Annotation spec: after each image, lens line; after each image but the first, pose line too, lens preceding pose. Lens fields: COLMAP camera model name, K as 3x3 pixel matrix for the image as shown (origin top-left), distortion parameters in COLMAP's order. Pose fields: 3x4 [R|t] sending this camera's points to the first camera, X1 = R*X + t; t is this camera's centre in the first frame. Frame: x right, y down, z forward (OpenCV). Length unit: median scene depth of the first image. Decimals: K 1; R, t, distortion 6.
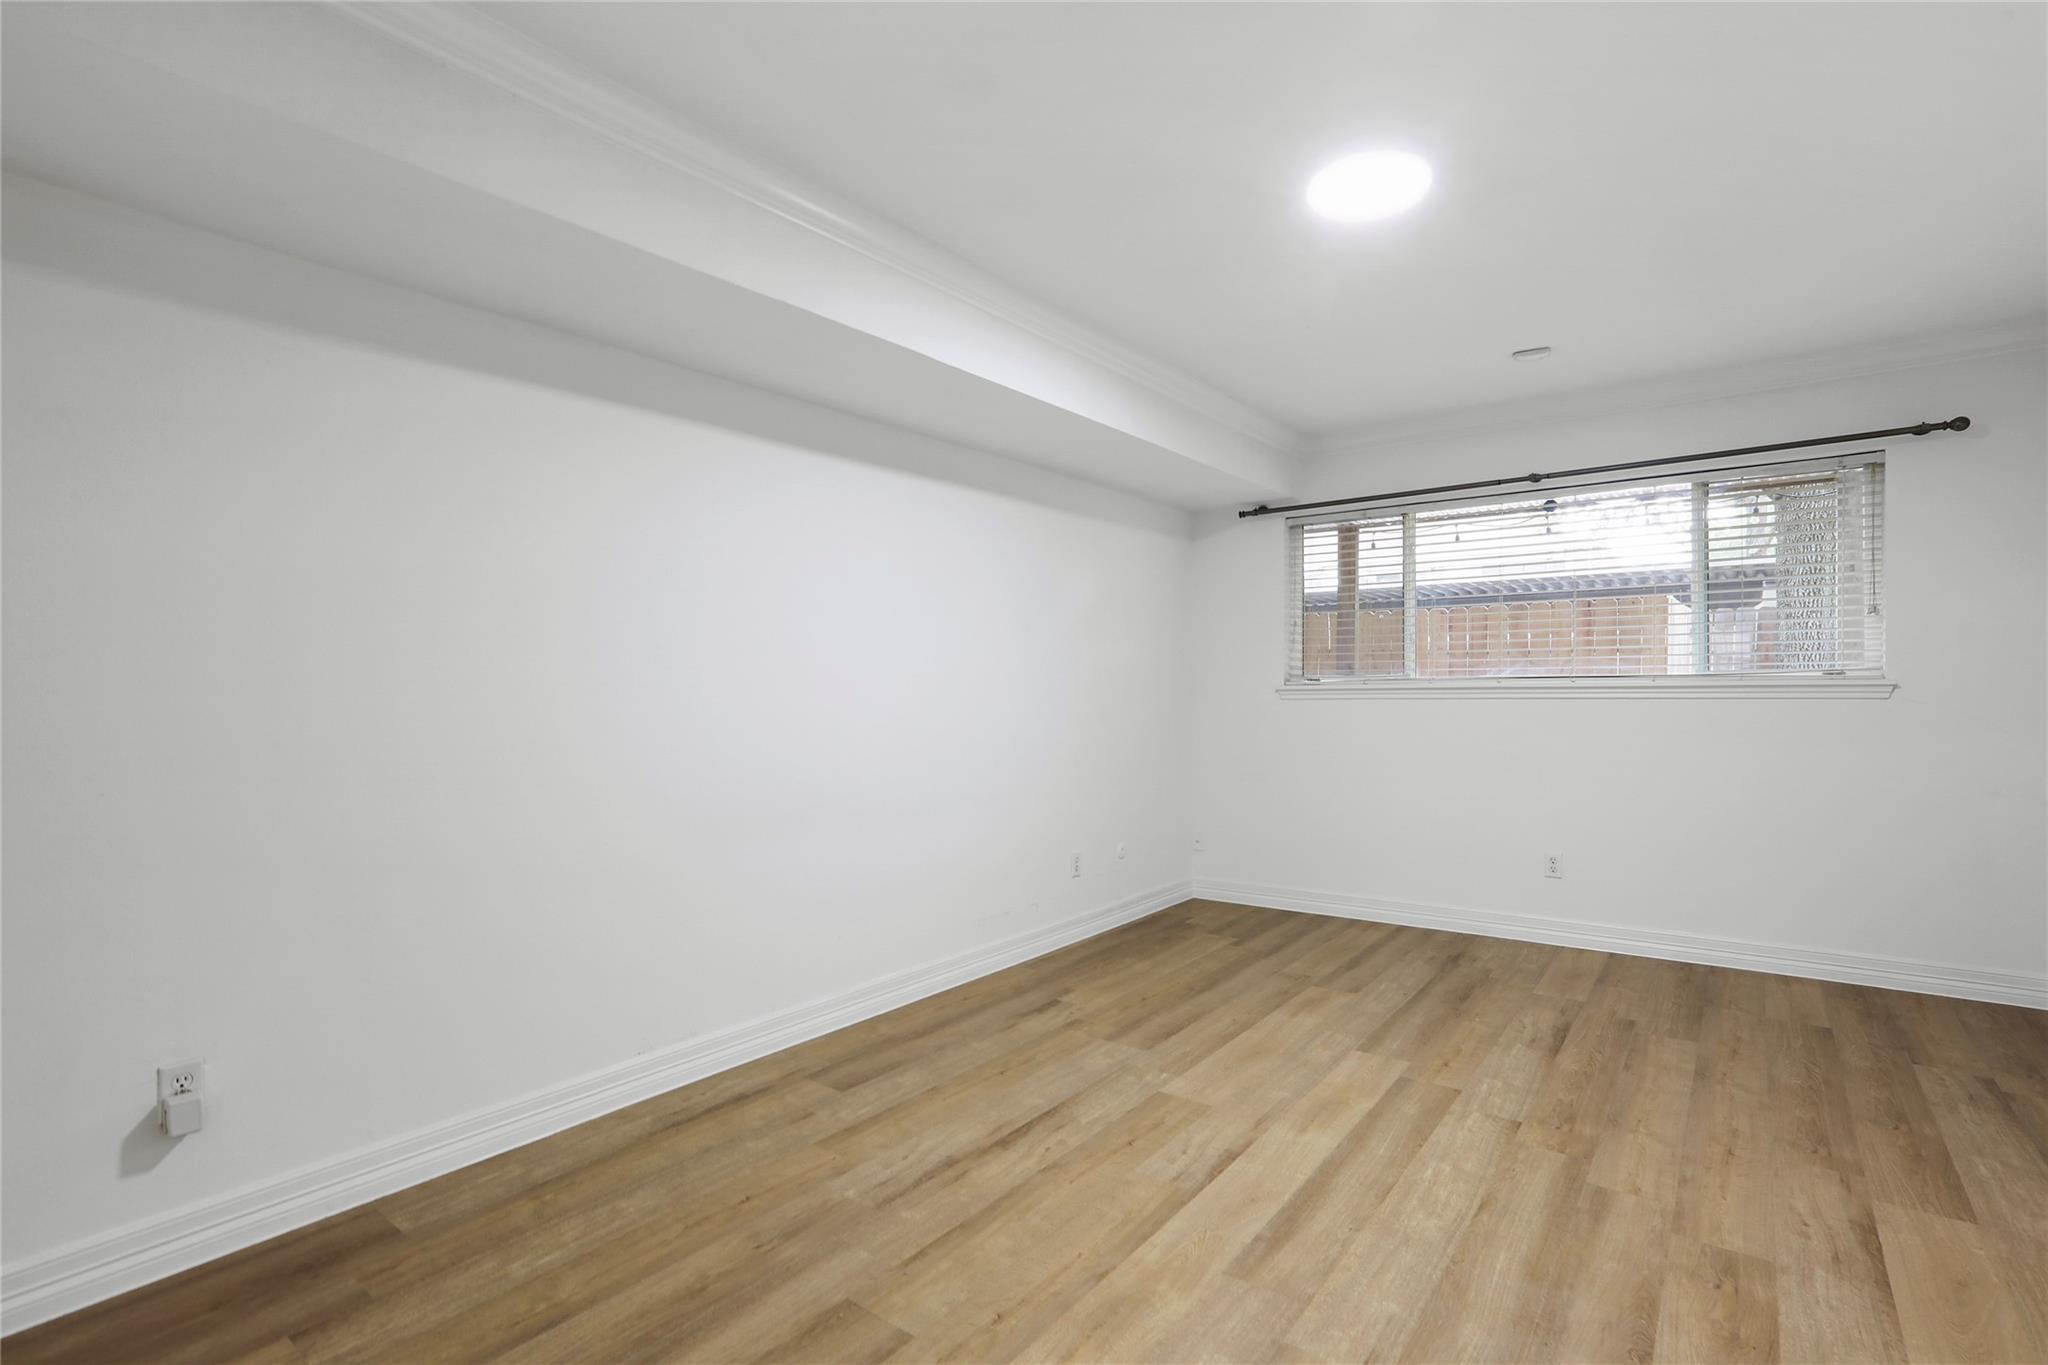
lens RADIAL K [[972.6, 0, 1024.7], [0, 972.6, 682.9], [0, 0, 1]] dist [-0.054077, 0.023690]
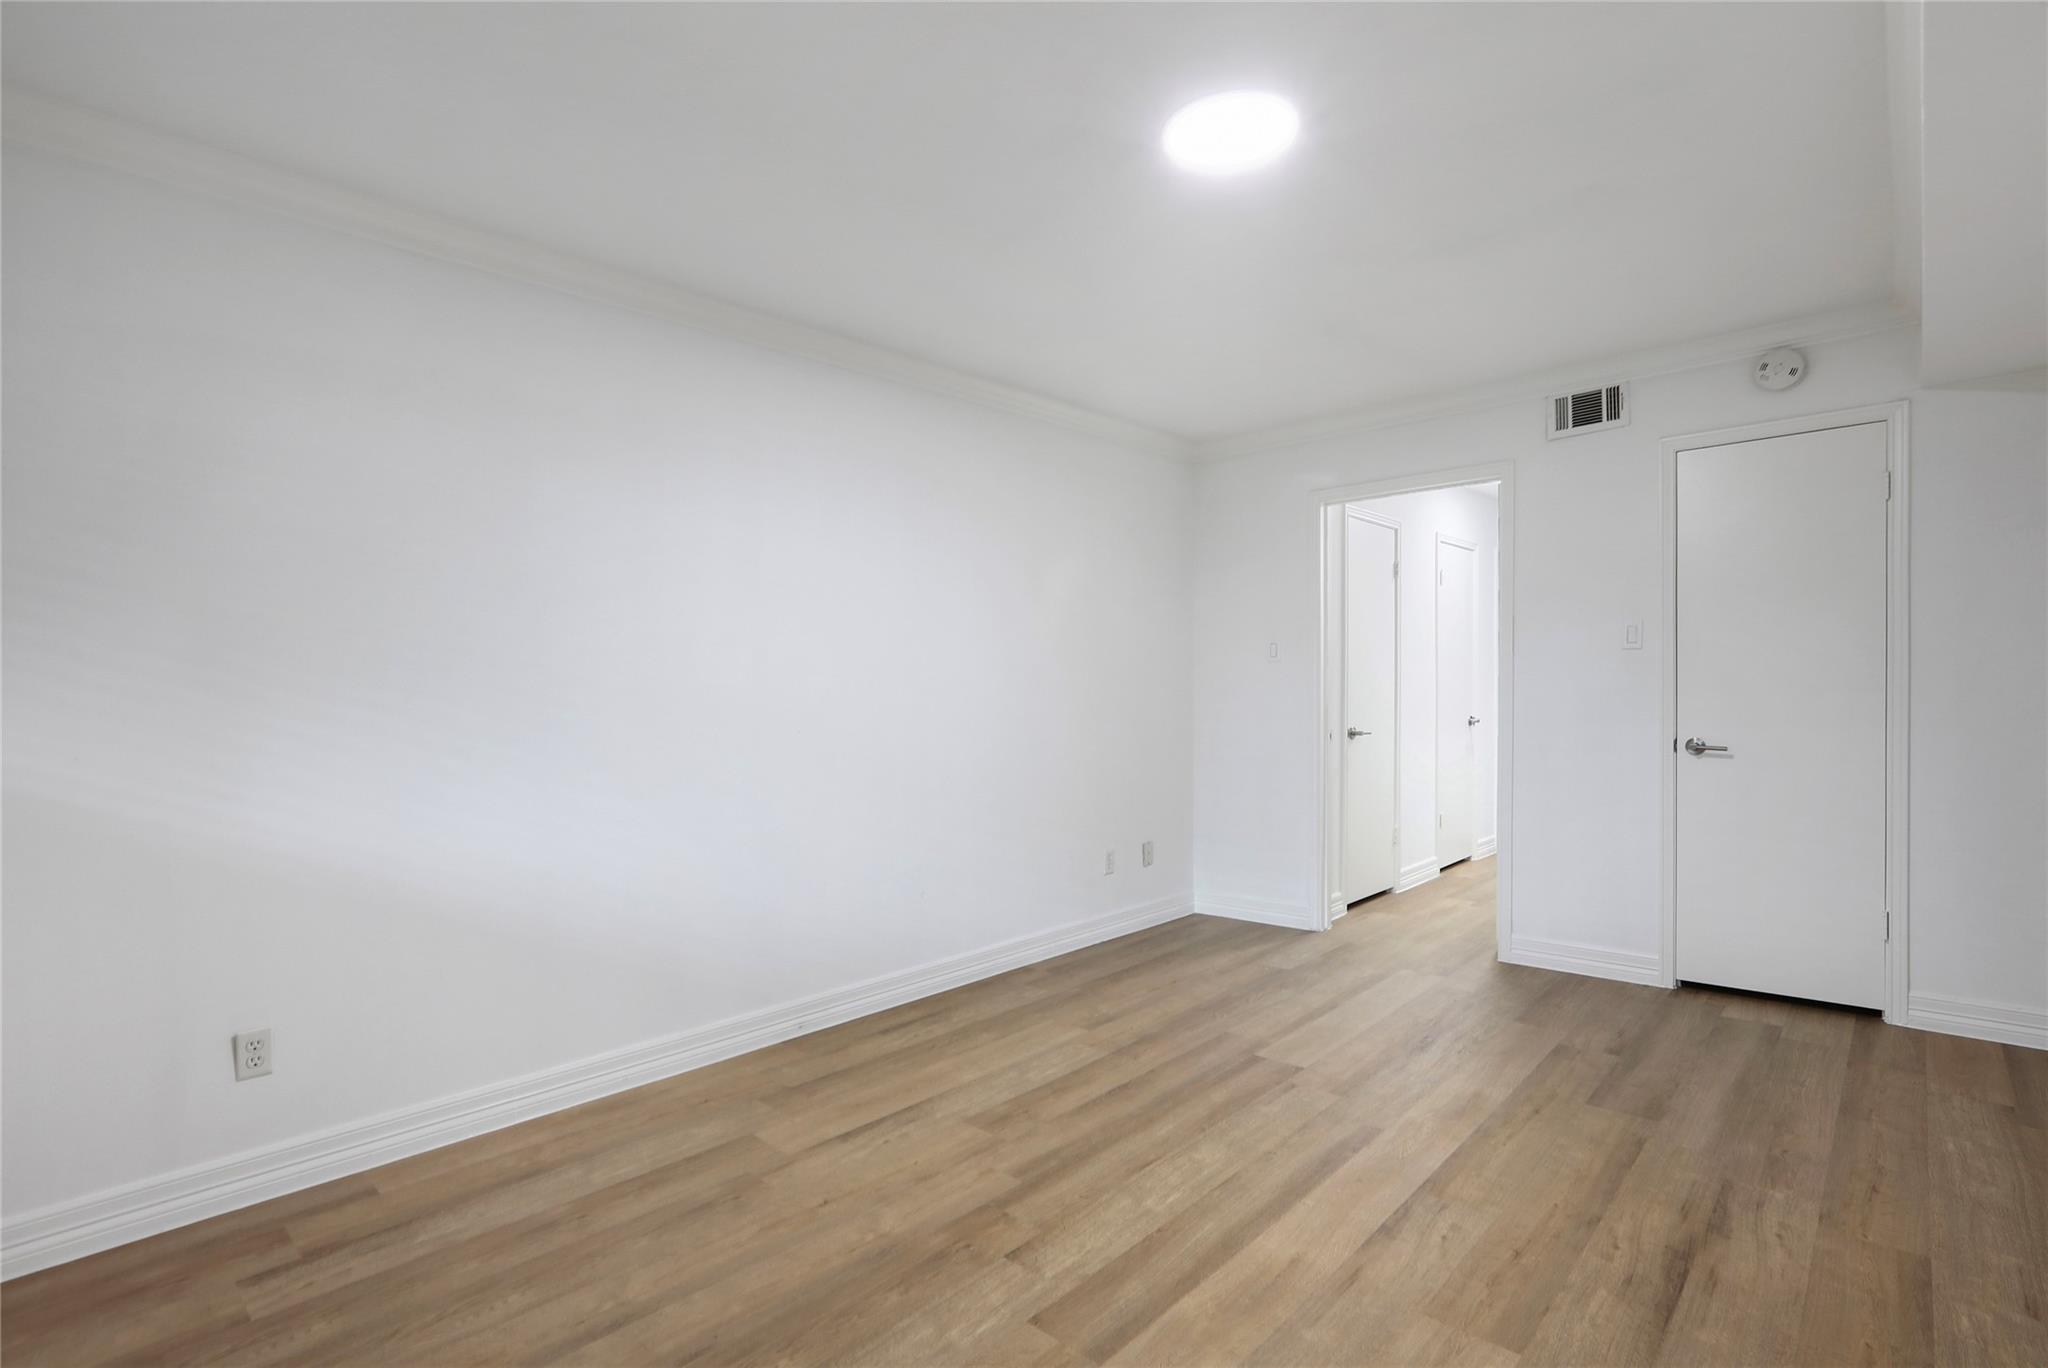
lens RADIAL K [[972.6, 0, 1024.7], [0, 972.6, 684.4], [0, 0, 1]] dist [-0.054077, 0.023690]
pose [[-0.994566, 0.016607, 0.102774, 0.451109], [0.016648, 0.999861, -0.000465, -0.005078], [-0.102768, 0.001249, -0.994705, 1.919616]]
